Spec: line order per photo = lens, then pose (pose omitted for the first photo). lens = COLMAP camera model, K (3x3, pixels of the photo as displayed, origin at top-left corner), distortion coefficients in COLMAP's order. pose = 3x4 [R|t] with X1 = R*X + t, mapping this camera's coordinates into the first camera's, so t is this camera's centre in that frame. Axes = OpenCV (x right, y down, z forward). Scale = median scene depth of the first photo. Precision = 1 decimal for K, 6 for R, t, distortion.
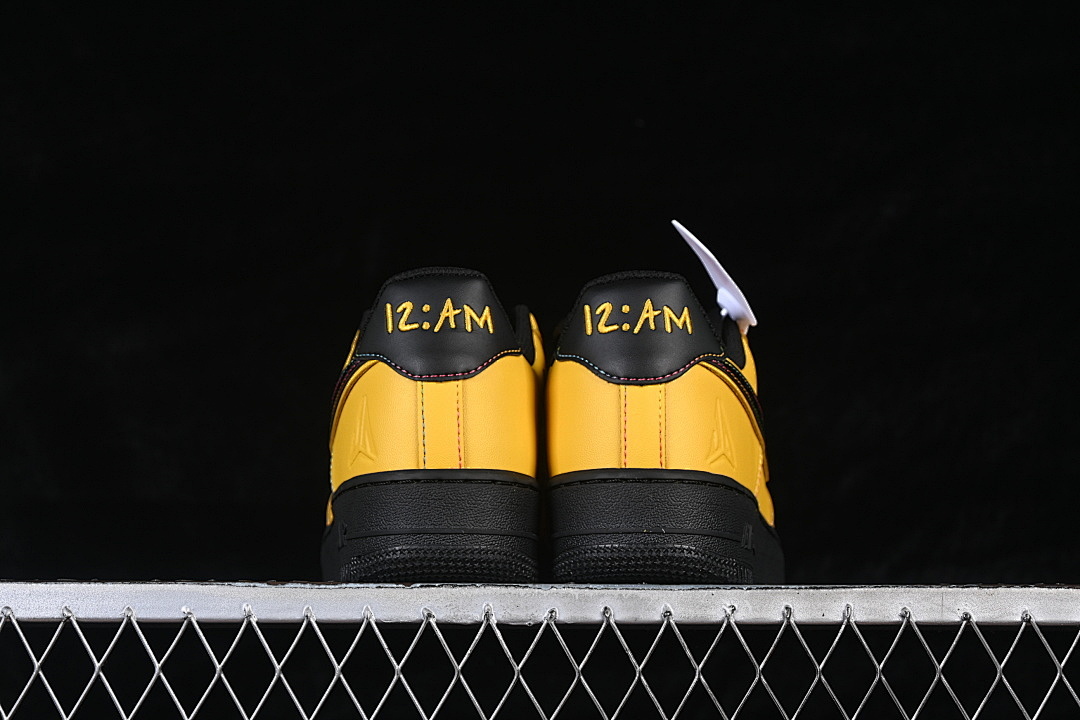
lens RADIAL K [[2314.0, 0, 532.4], [0, 2314.0, 357.2], [0, 0, 1]] dist [-0.088696, 0.000000]
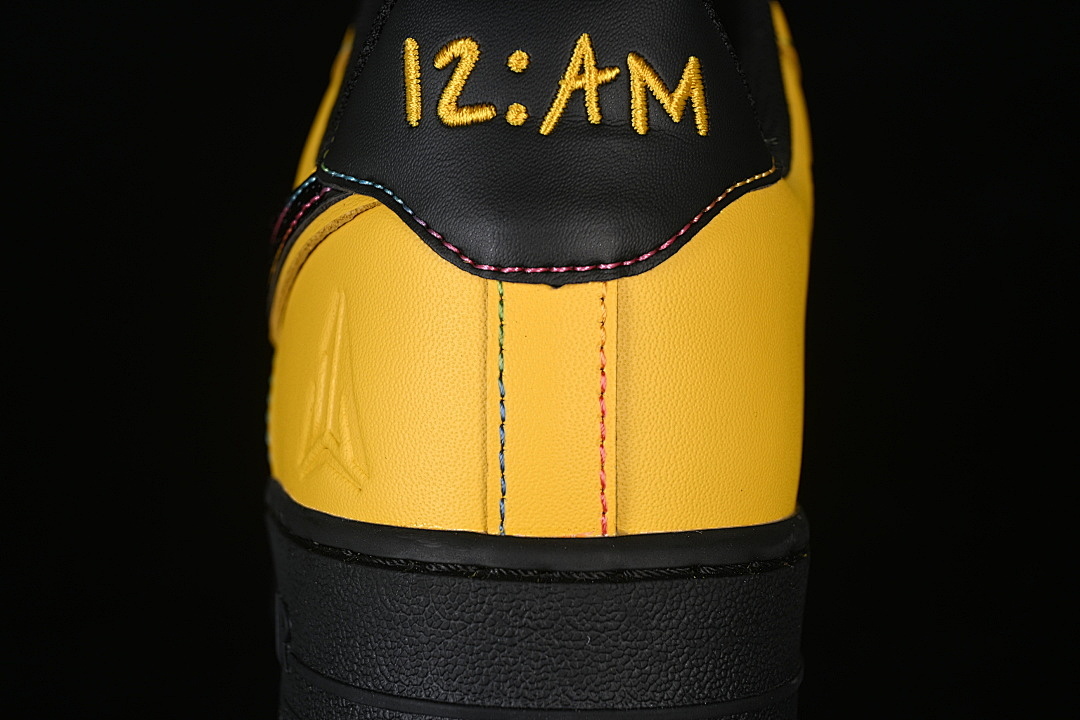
lens RADIAL K [[2314.0, 0, 540.5], [0, 2314.0, 359.8], [0, 0, 1]] dist [-0.088696, 0.000000]
pose [[0.998990, 0.035195, -0.027949, -0.031397], [-0.027165, 0.968287, 0.248360, -0.064055], [0.035804, -0.247350, 0.968264, 0.654996]]
